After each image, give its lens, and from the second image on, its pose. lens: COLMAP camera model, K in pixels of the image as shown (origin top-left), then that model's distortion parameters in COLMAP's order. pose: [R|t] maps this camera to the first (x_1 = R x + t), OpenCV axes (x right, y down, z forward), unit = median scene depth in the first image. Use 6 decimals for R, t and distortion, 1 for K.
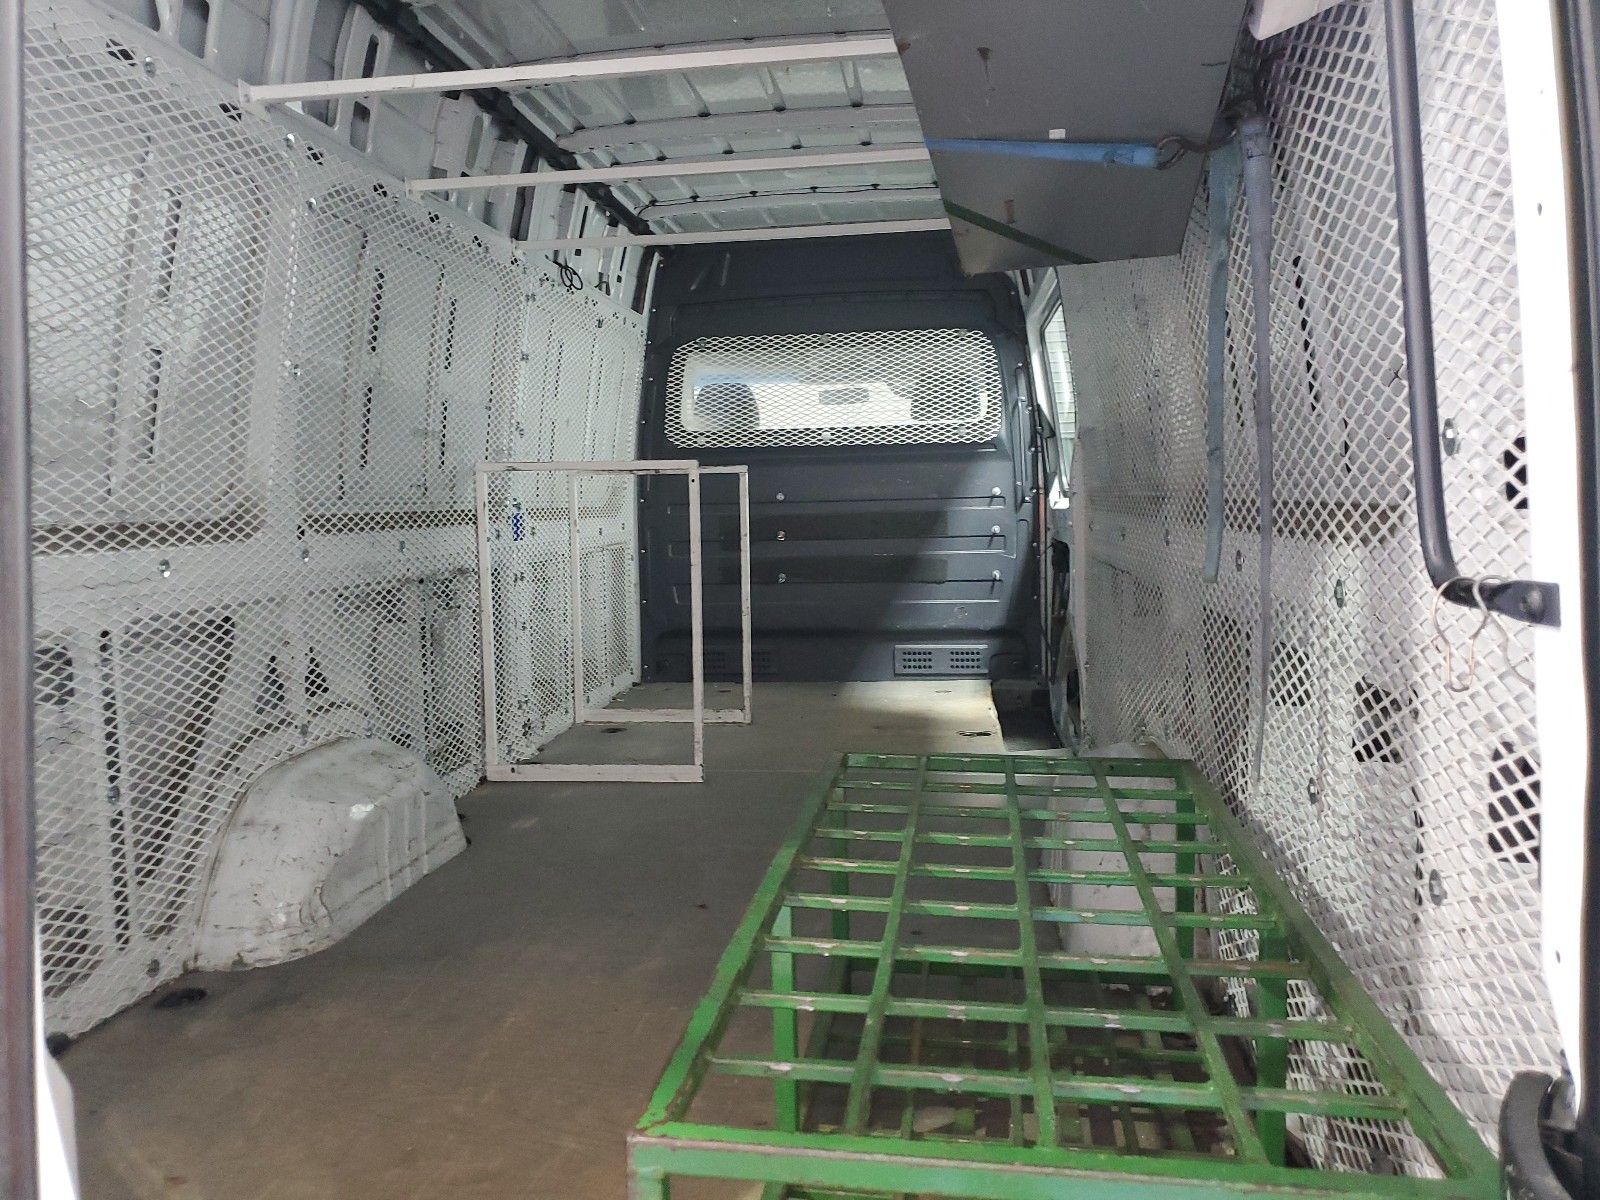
lens RADIAL K [[1127.6, 0, 800.0], [0, 1127.6, 600.0], [0, 0, 1]] dist [0.068135, -0.182103]
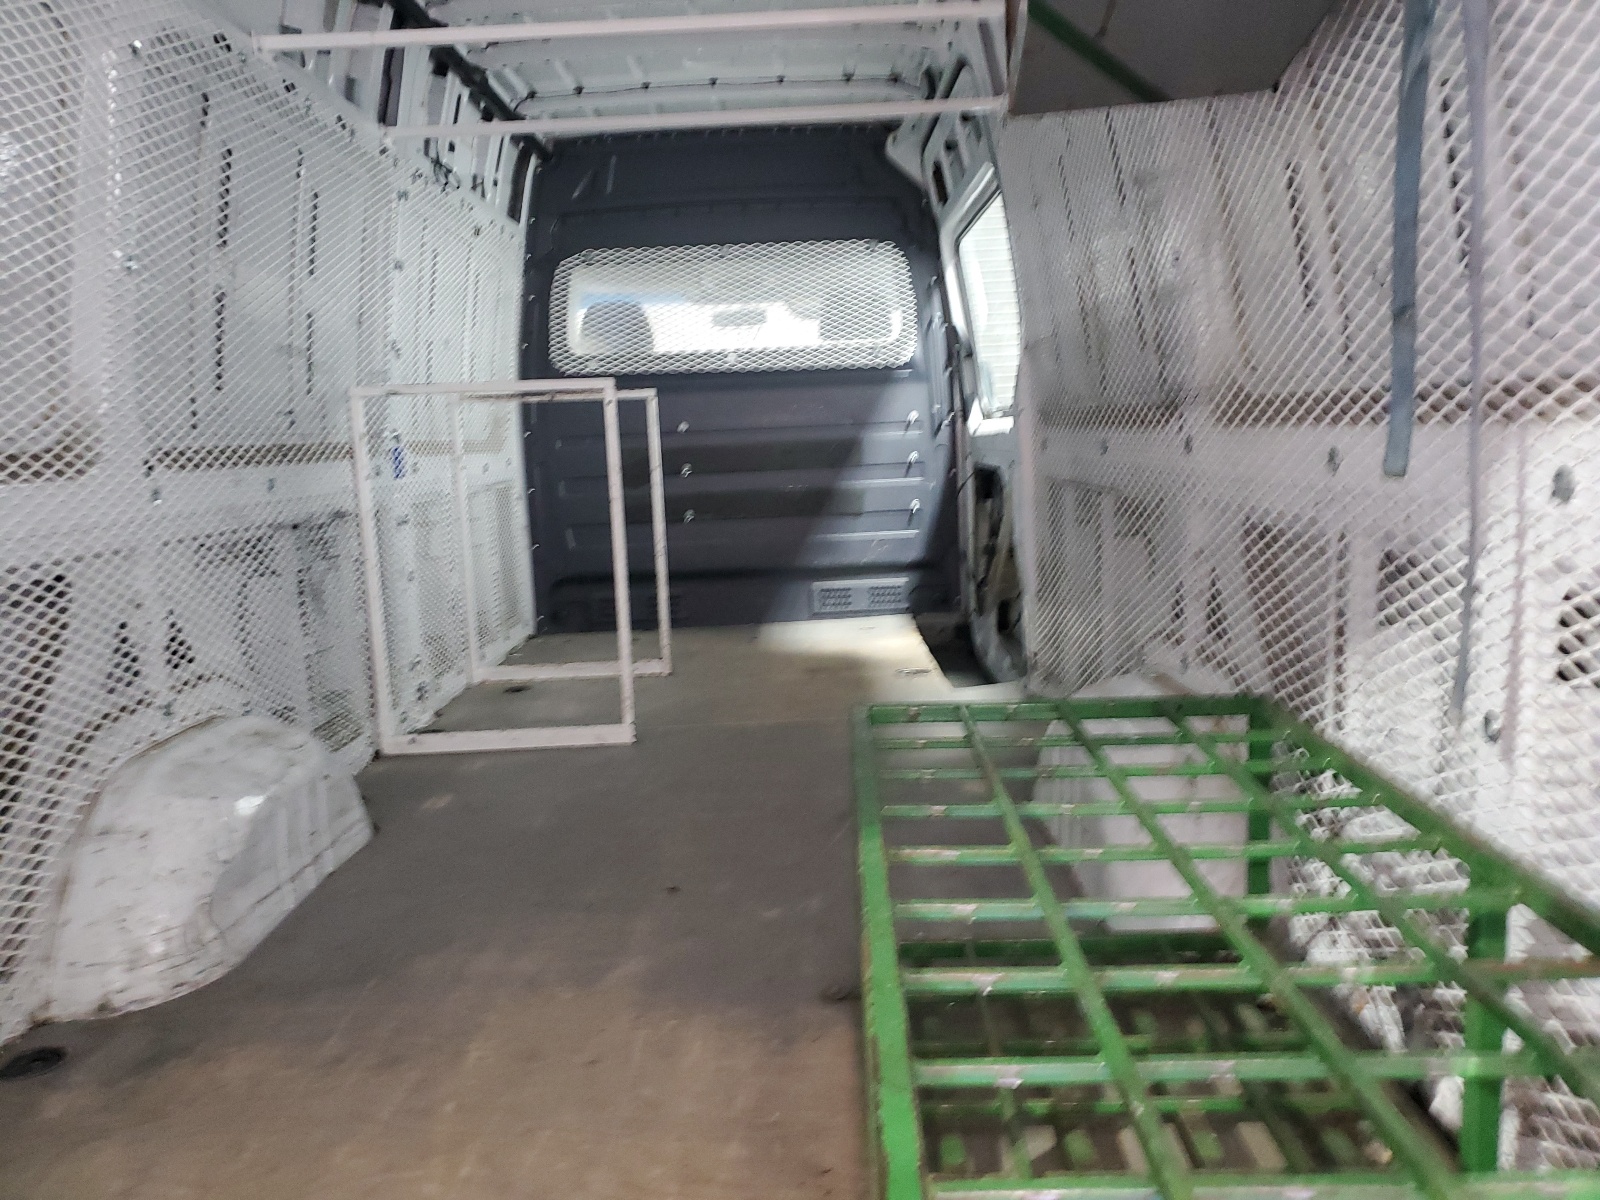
lens RADIAL K [[1125.4, 0, 800.0], [0, 1125.4, 600.0], [0, 0, 1]] dist [-0.003771, -0.000335]
pose [[0.990918, -0.040570, 0.128203, -0.071542], [0.033987, 0.998009, 0.053133, 0.006132], [-0.130103, -0.048293, 0.990324, 0.118010]]
